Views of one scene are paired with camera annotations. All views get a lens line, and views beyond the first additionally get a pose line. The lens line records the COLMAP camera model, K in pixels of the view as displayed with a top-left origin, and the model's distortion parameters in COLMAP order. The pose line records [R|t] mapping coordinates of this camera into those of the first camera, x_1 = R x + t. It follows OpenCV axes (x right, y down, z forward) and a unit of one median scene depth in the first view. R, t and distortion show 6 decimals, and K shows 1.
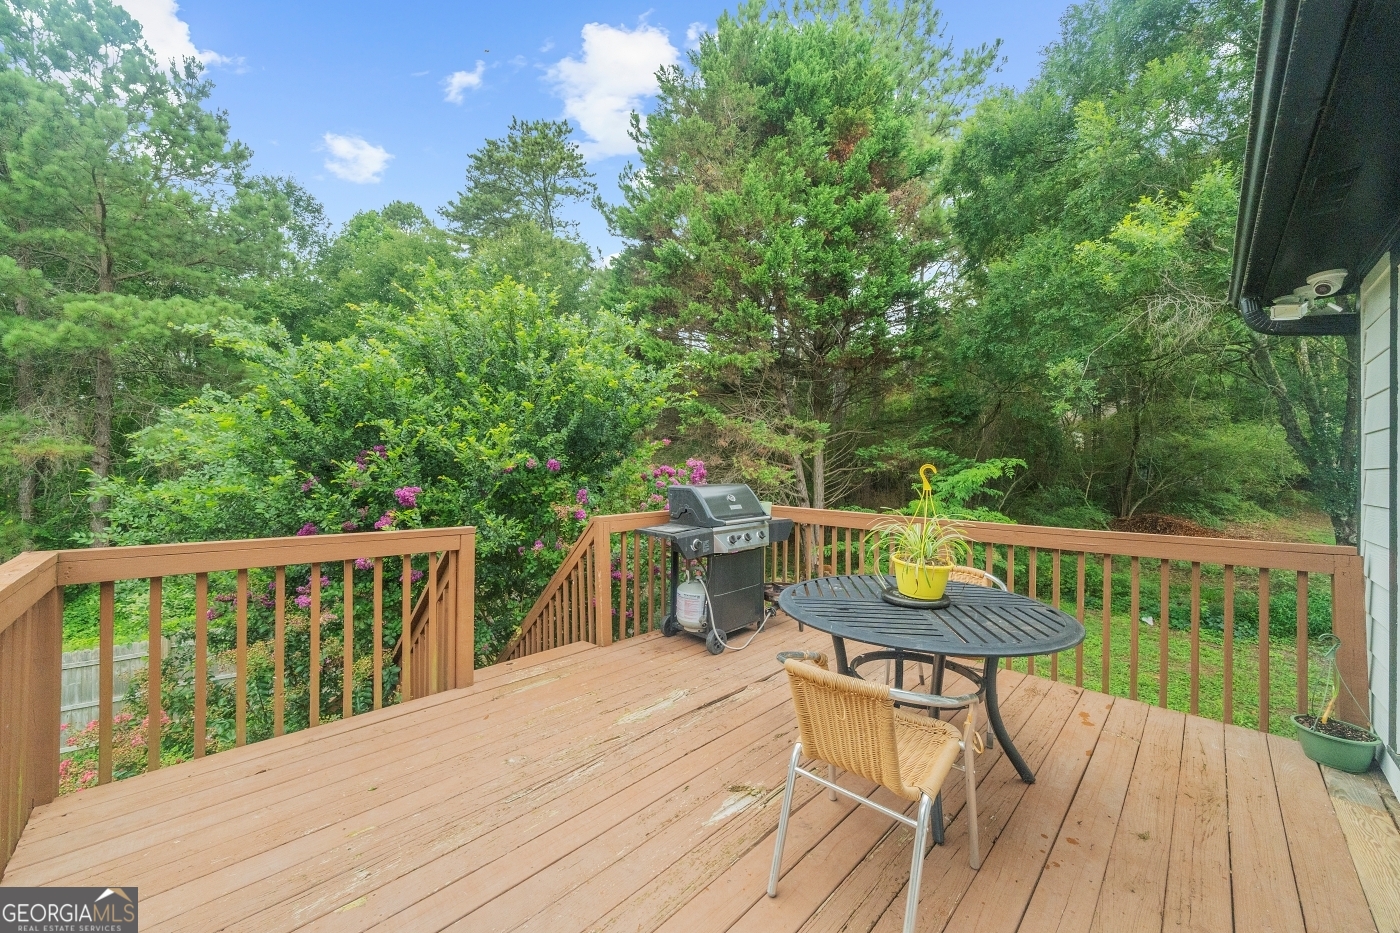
lens RADIAL K [[490.6, 0, 702.8], [0, 490.6, 467.5], [0, 0, 1]] dist [-0.003572, 0.000196]
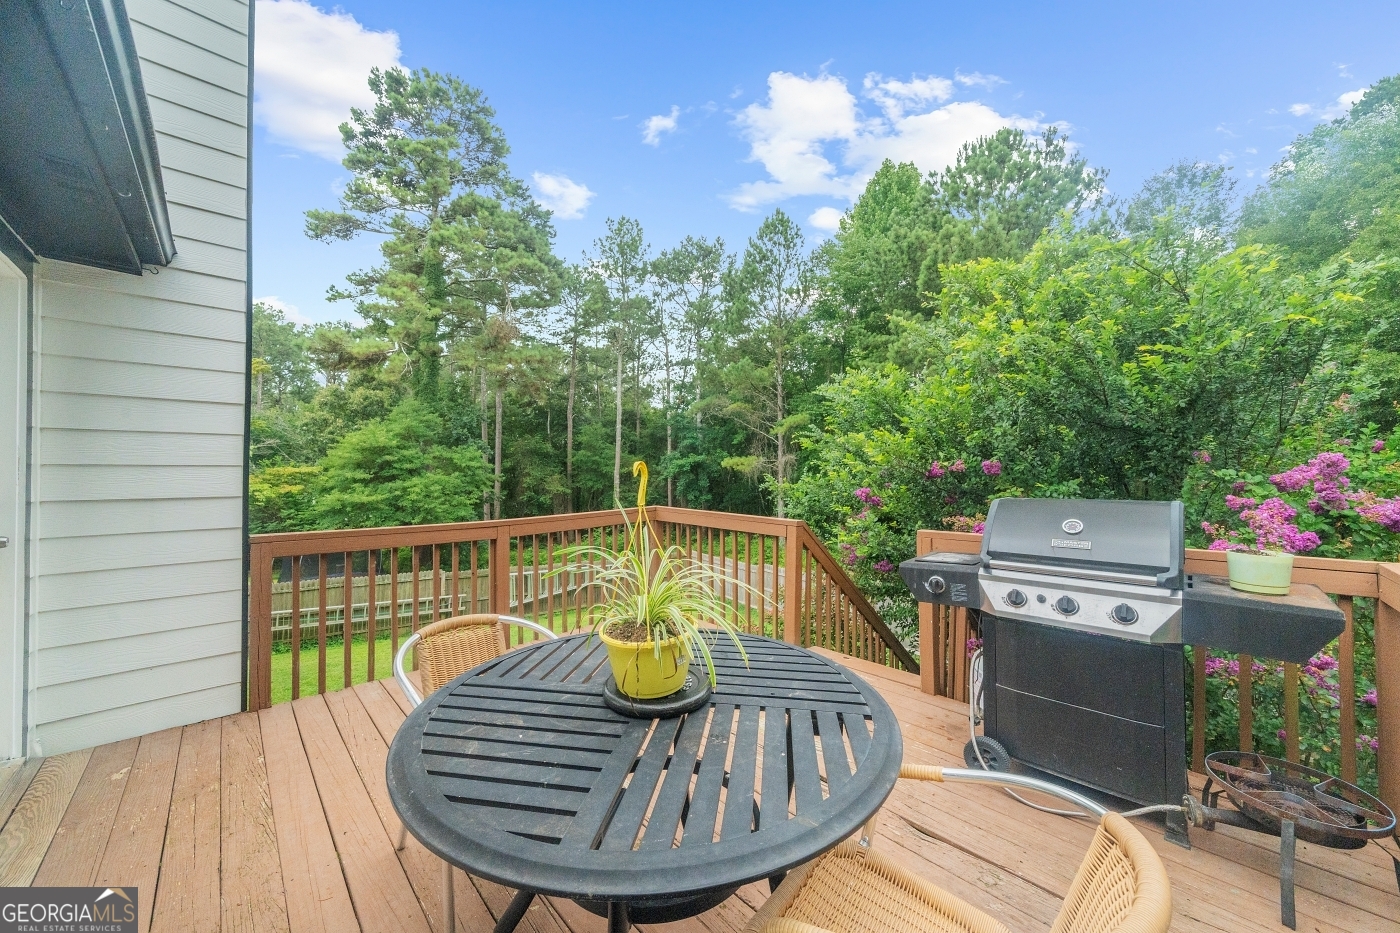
lens RADIAL K [[490.6, 0, 702.8], [0, 490.6, 467.5], [0, 0, 1]] dist [-0.003572, 0.000196]
pose [[0.005561, -0.017103, -0.999838, 1.153887], [-0.000478, 0.999854, -0.017106, 0.014471], [0.999984, 0.000573, 0.005552, 1.183725]]
